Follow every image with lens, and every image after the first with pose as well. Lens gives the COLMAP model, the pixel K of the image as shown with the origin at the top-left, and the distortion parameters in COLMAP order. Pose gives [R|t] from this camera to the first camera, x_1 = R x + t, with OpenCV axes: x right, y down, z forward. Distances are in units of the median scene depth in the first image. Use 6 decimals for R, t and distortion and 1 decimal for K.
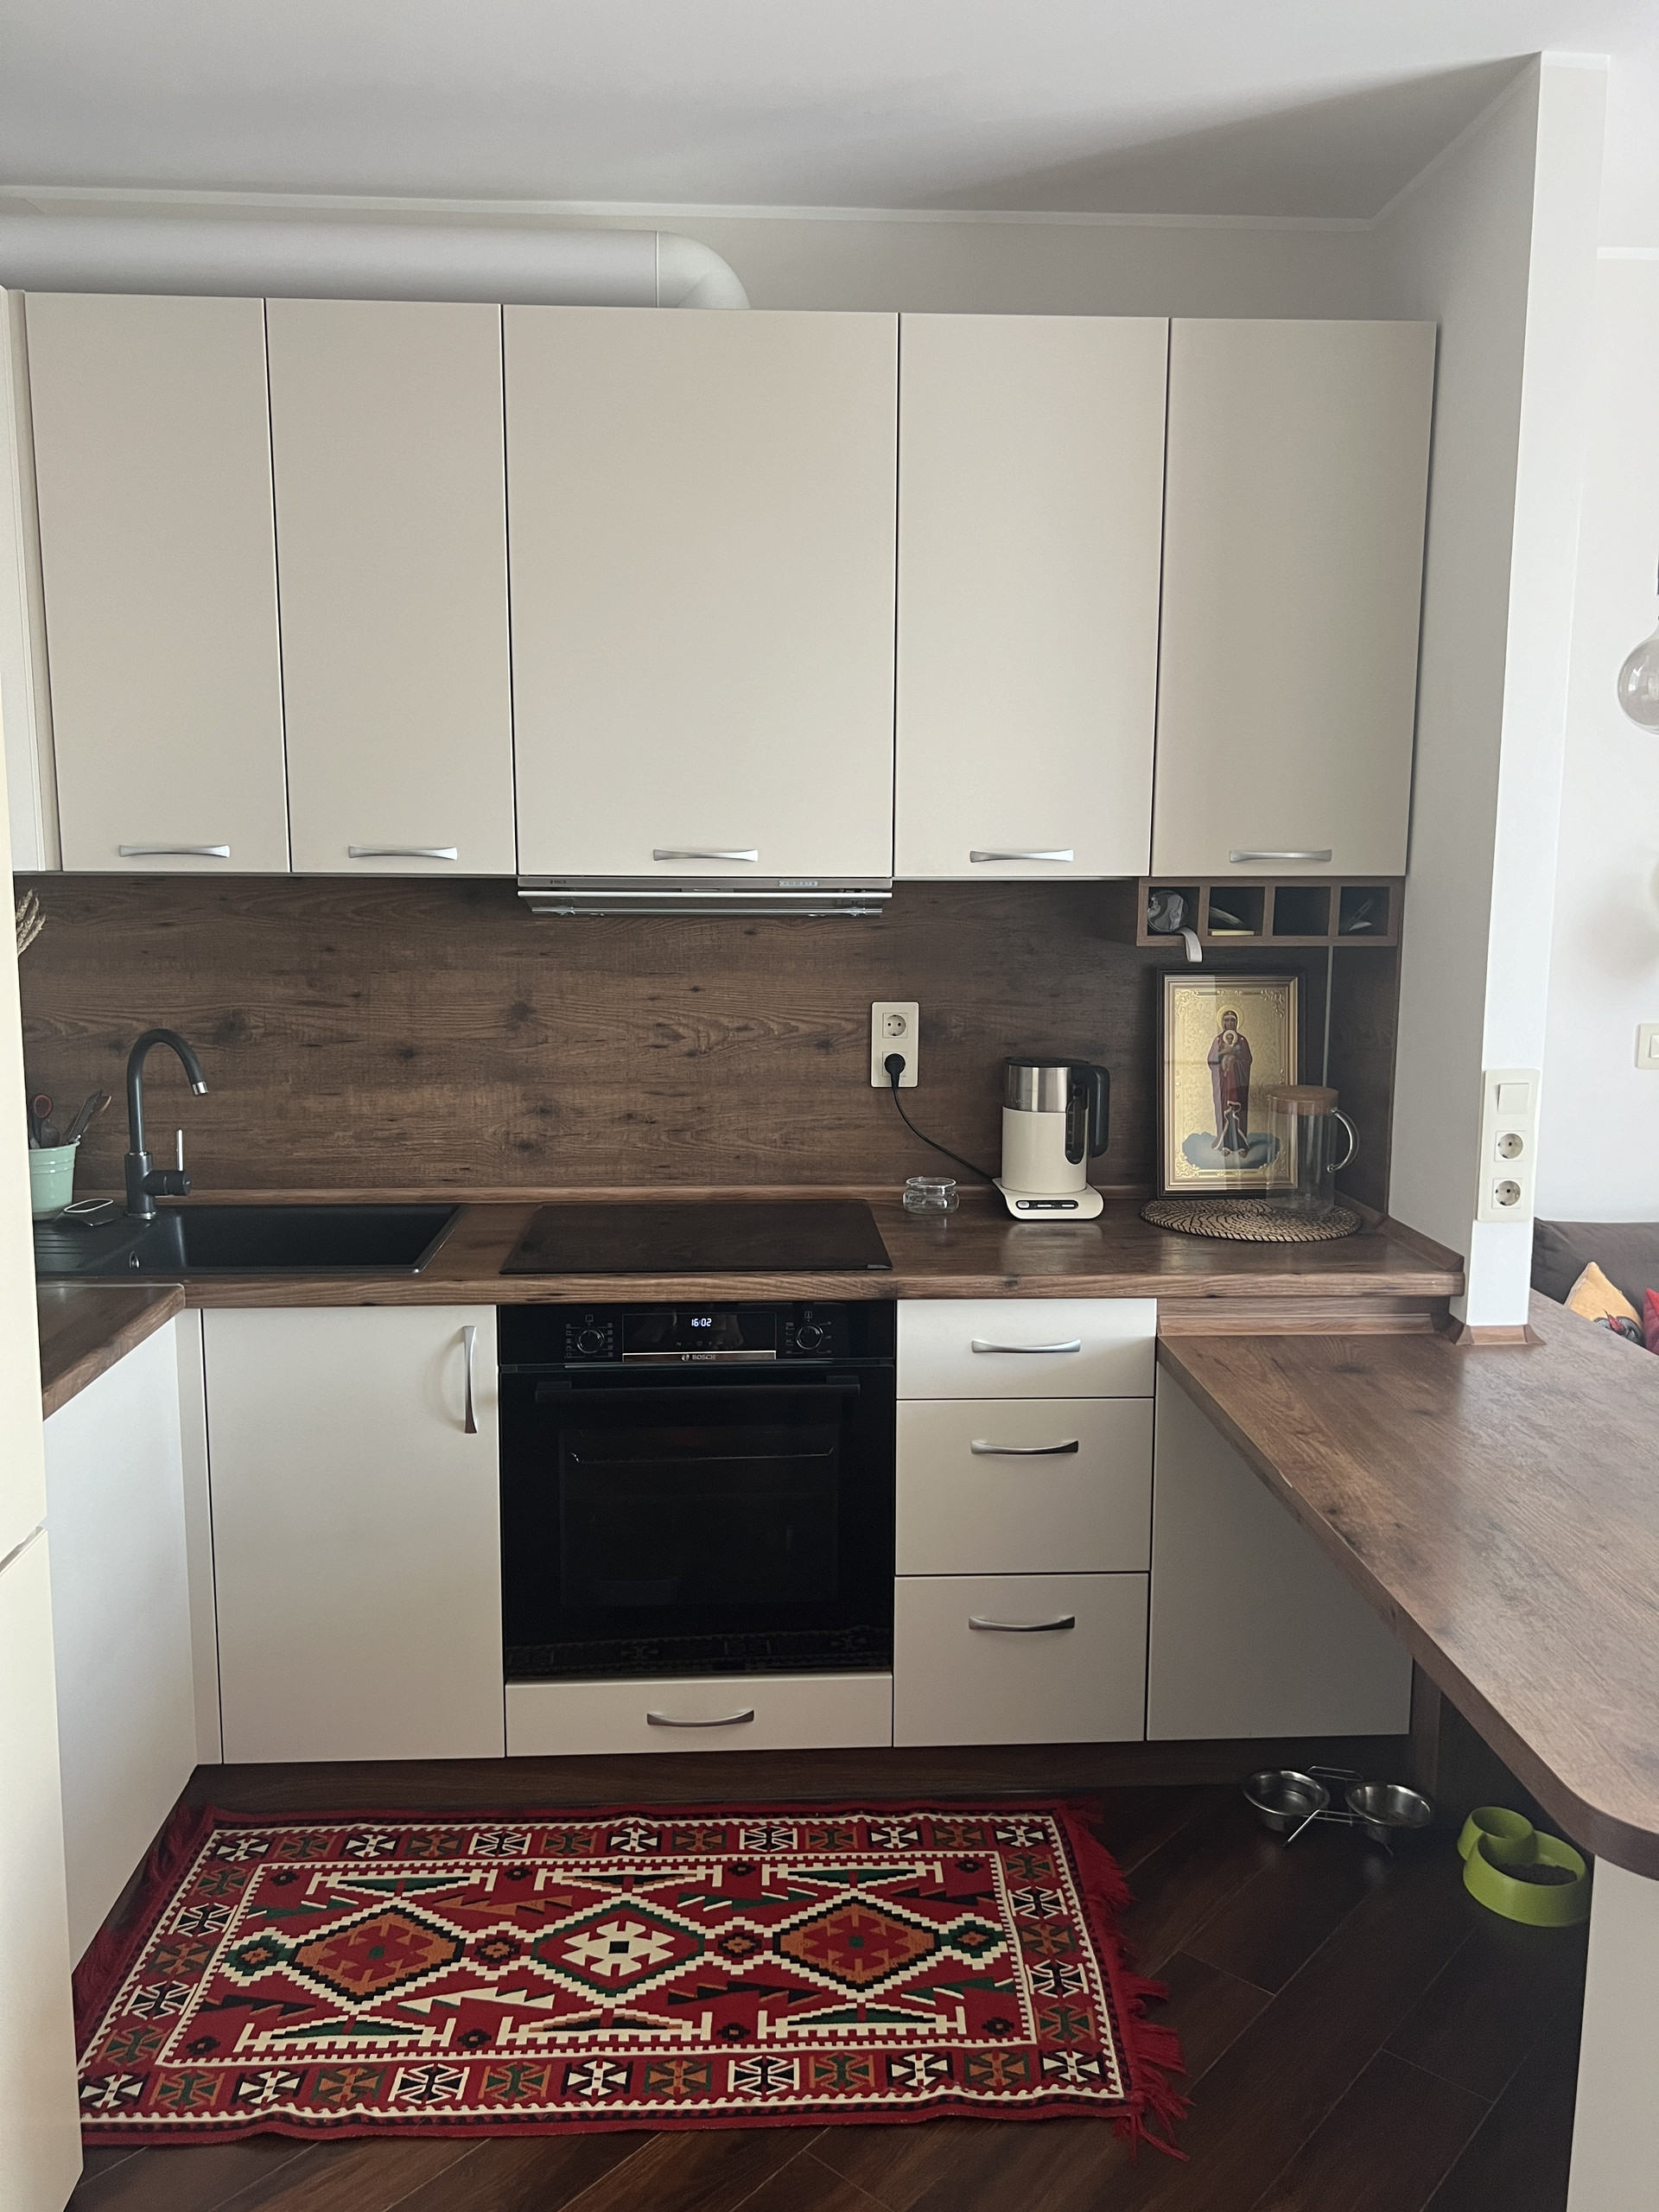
lens RADIAL K [[1662.9, 0, 835.2], [0, 1662.9, 1111.9], [0, 0, 1]] dist [0.062431, -0.090227]
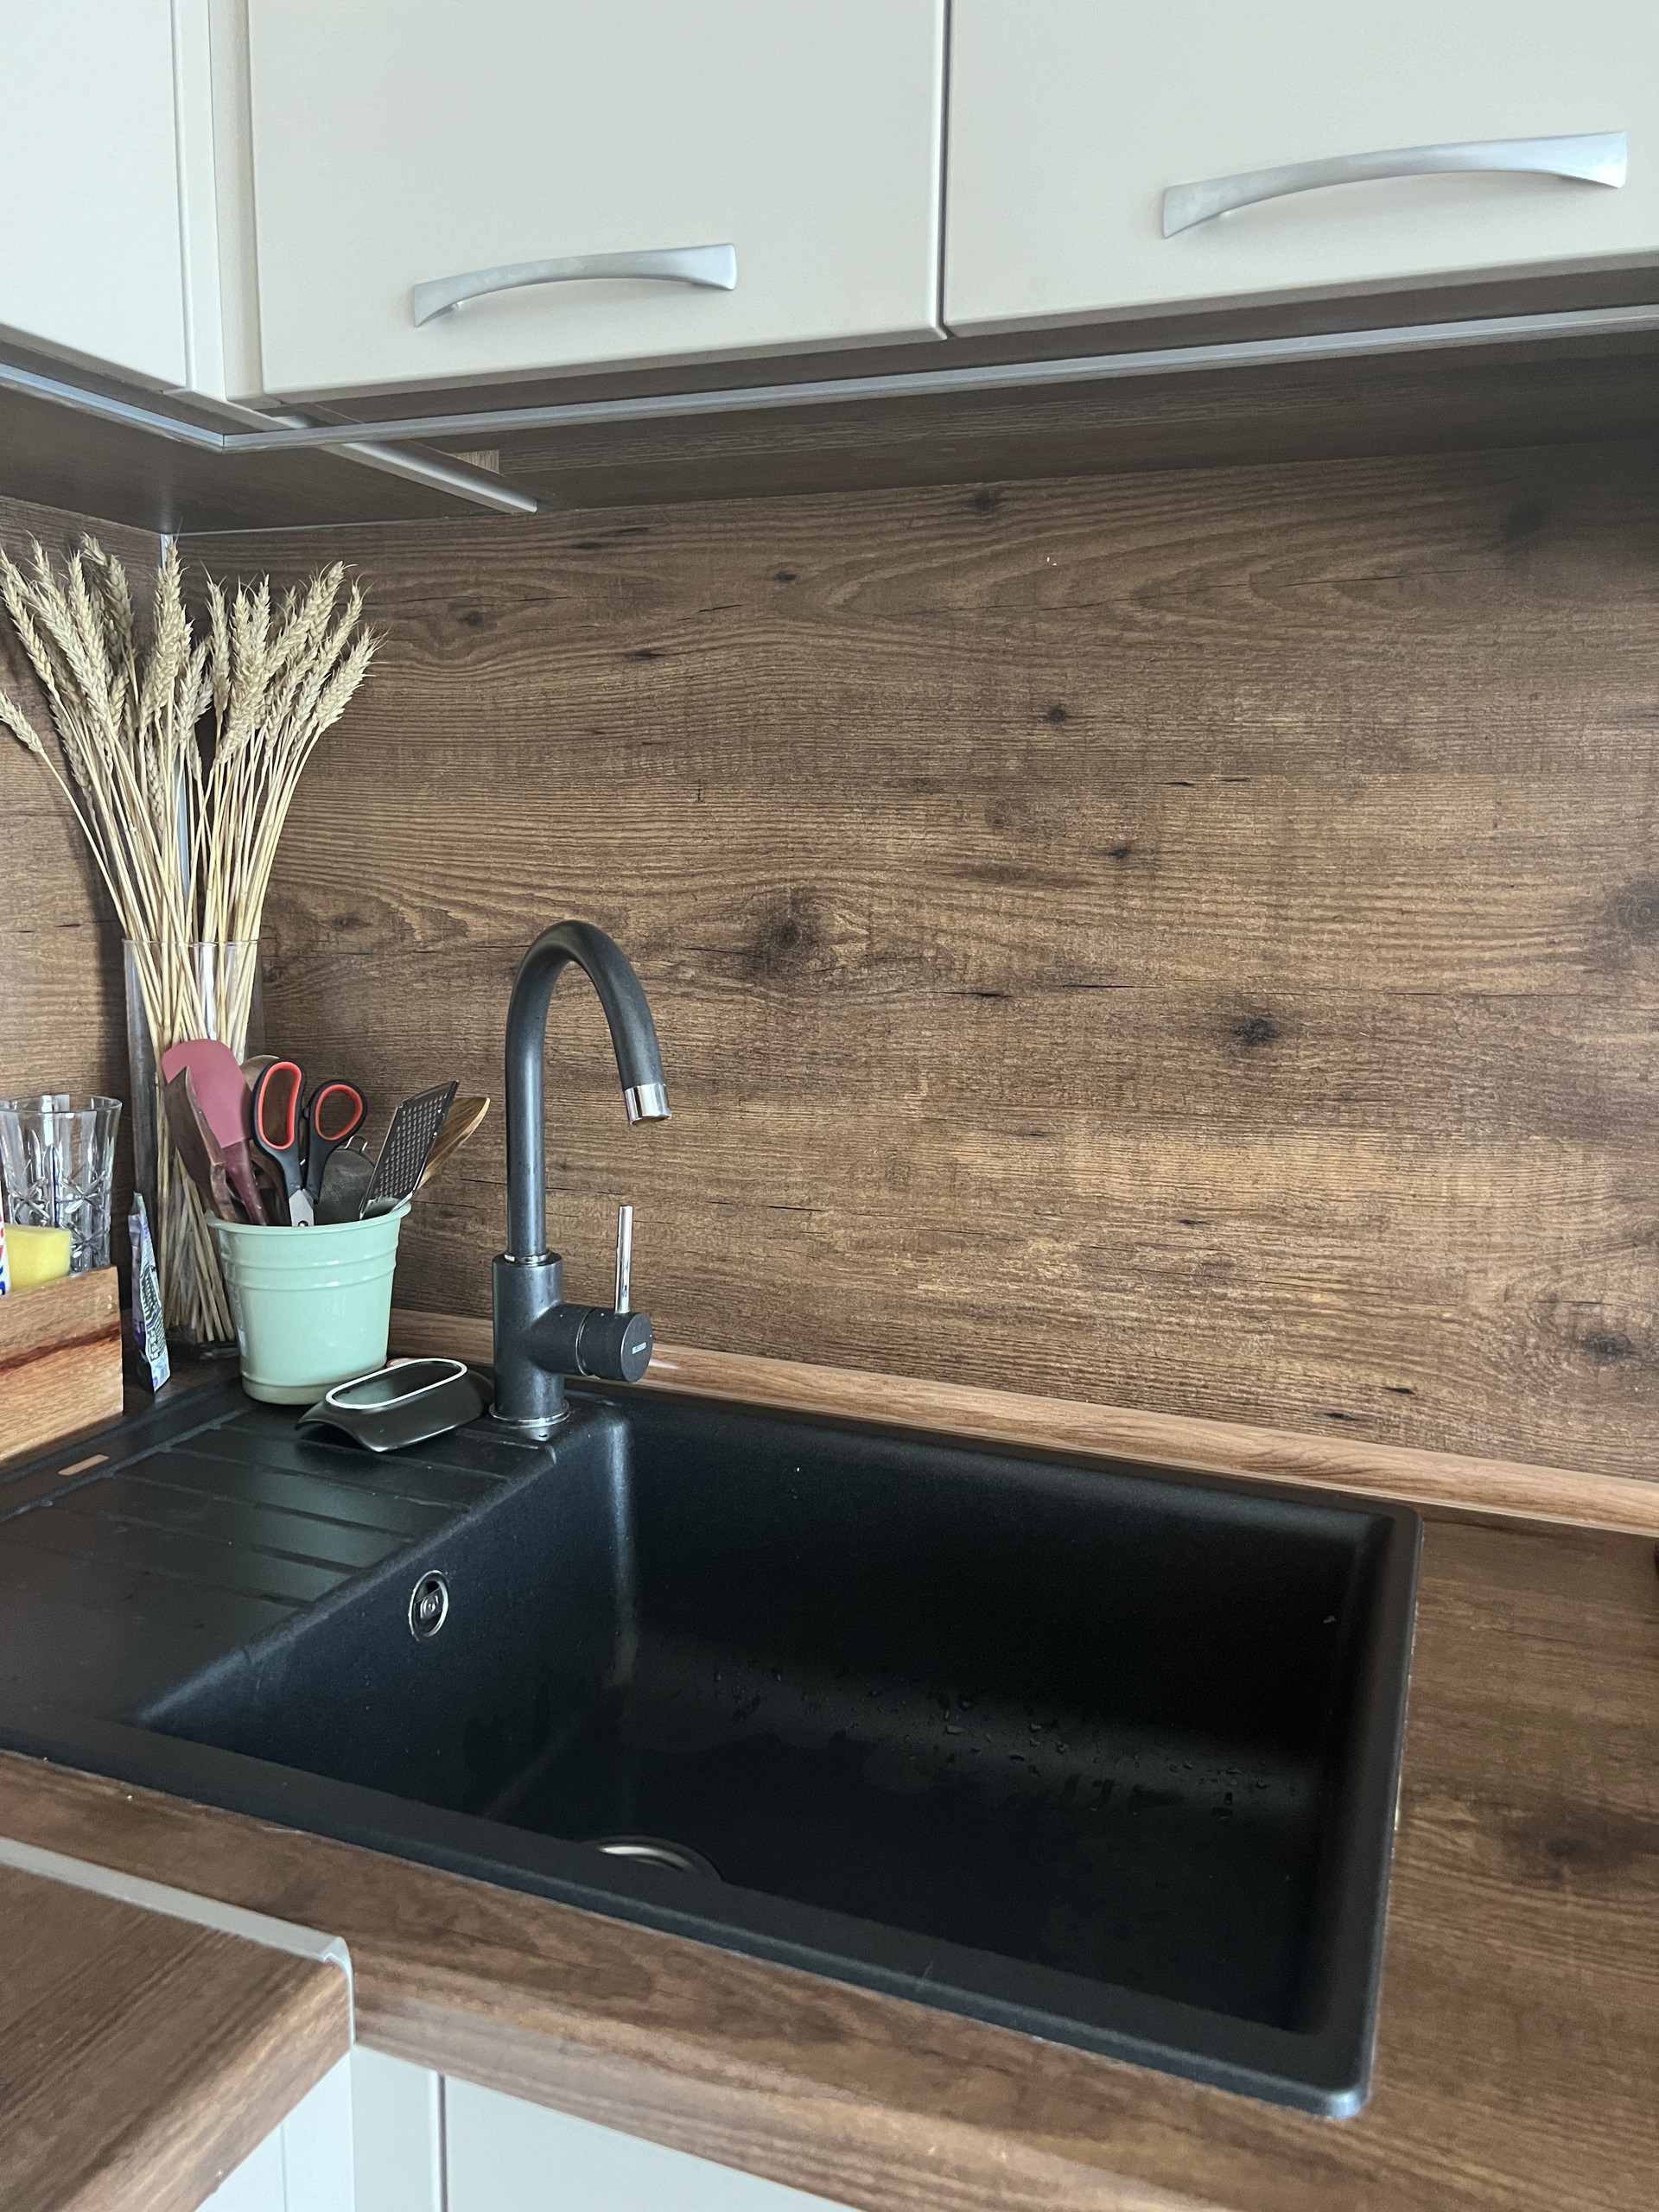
lens RADIAL K [[1645.5, 0, 830.5], [0, 1645.5, 1128.7], [0, 0, 1]] dist [0.140021, -0.313181]
pose [[0.910128, 0.078837, -0.406757, -0.197320], [-0.069491, 0.996869, 0.037723, -0.022069], [0.408457, -0.006067, 0.912757, 0.663668]]
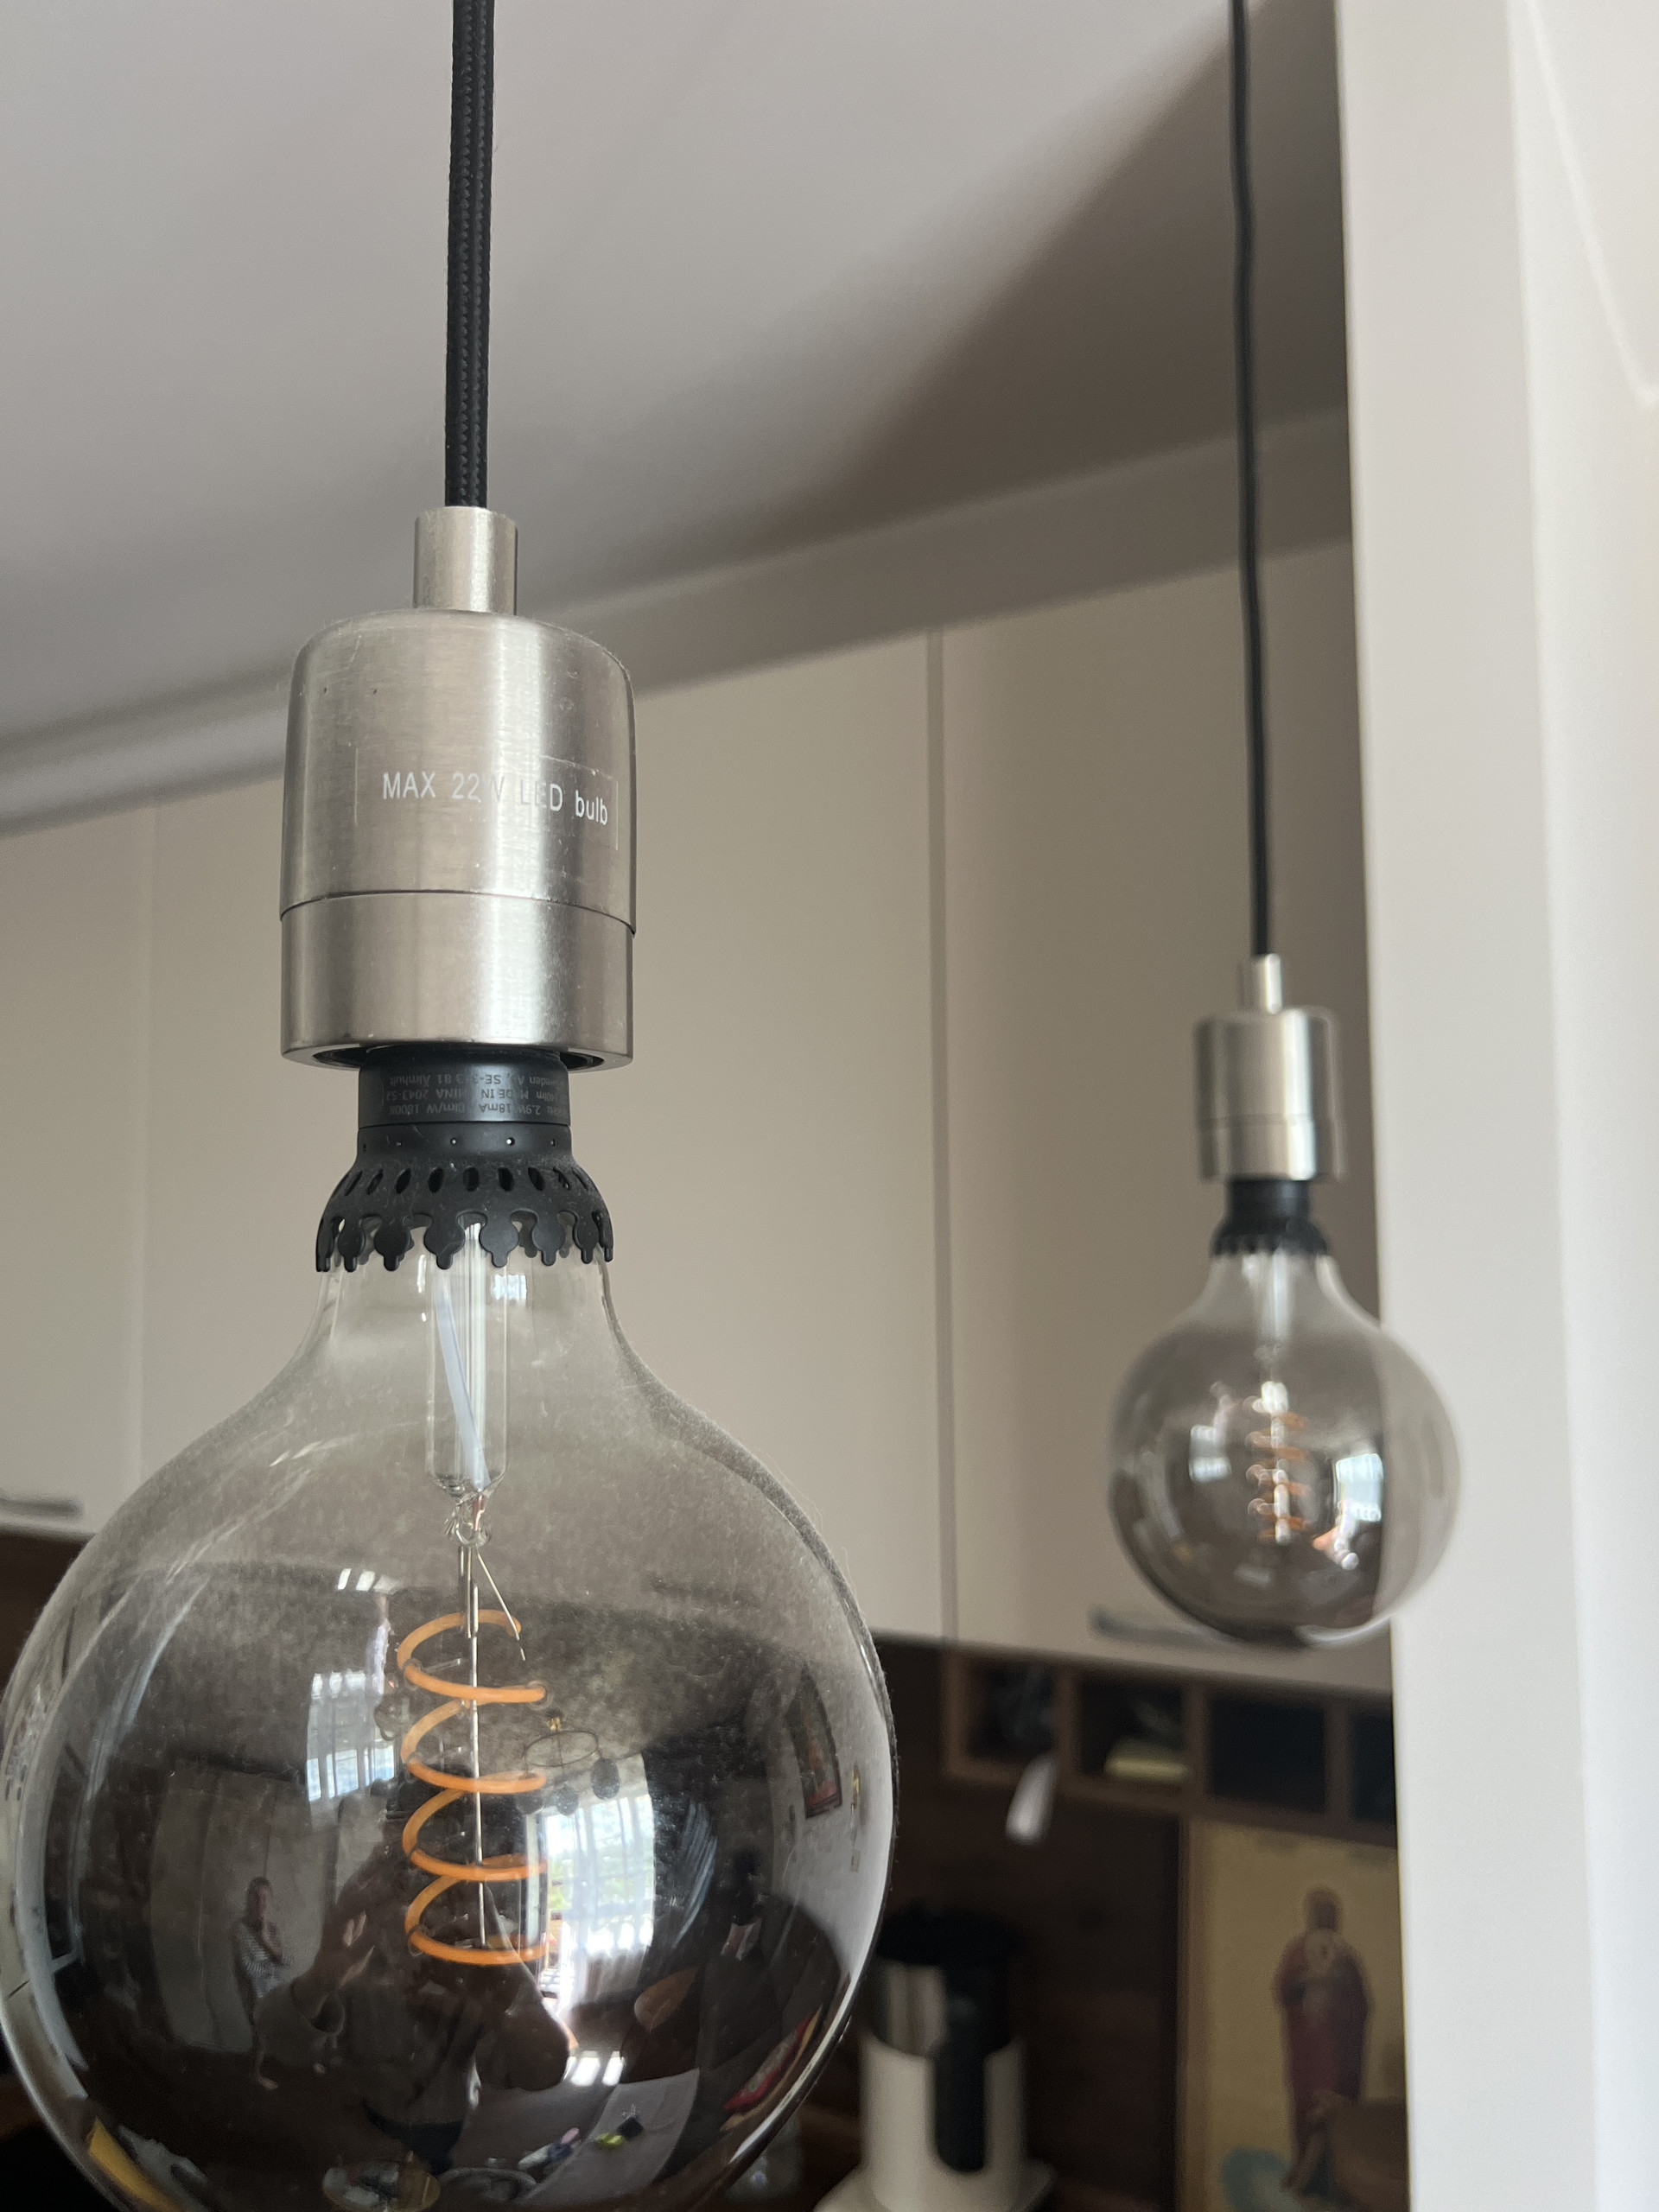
lens RADIAL K [[1662.9, 0, 835.2], [0, 1662.9, 1111.9], [0, 0, 1]] dist [0.062431, -0.090227]
pose [[0.821795, -0.057684, -0.566856, 0.416791], [-0.071947, 0.976394, -0.203664, -0.173718], [0.565223, 0.208153, 0.798245, 0.490696]]
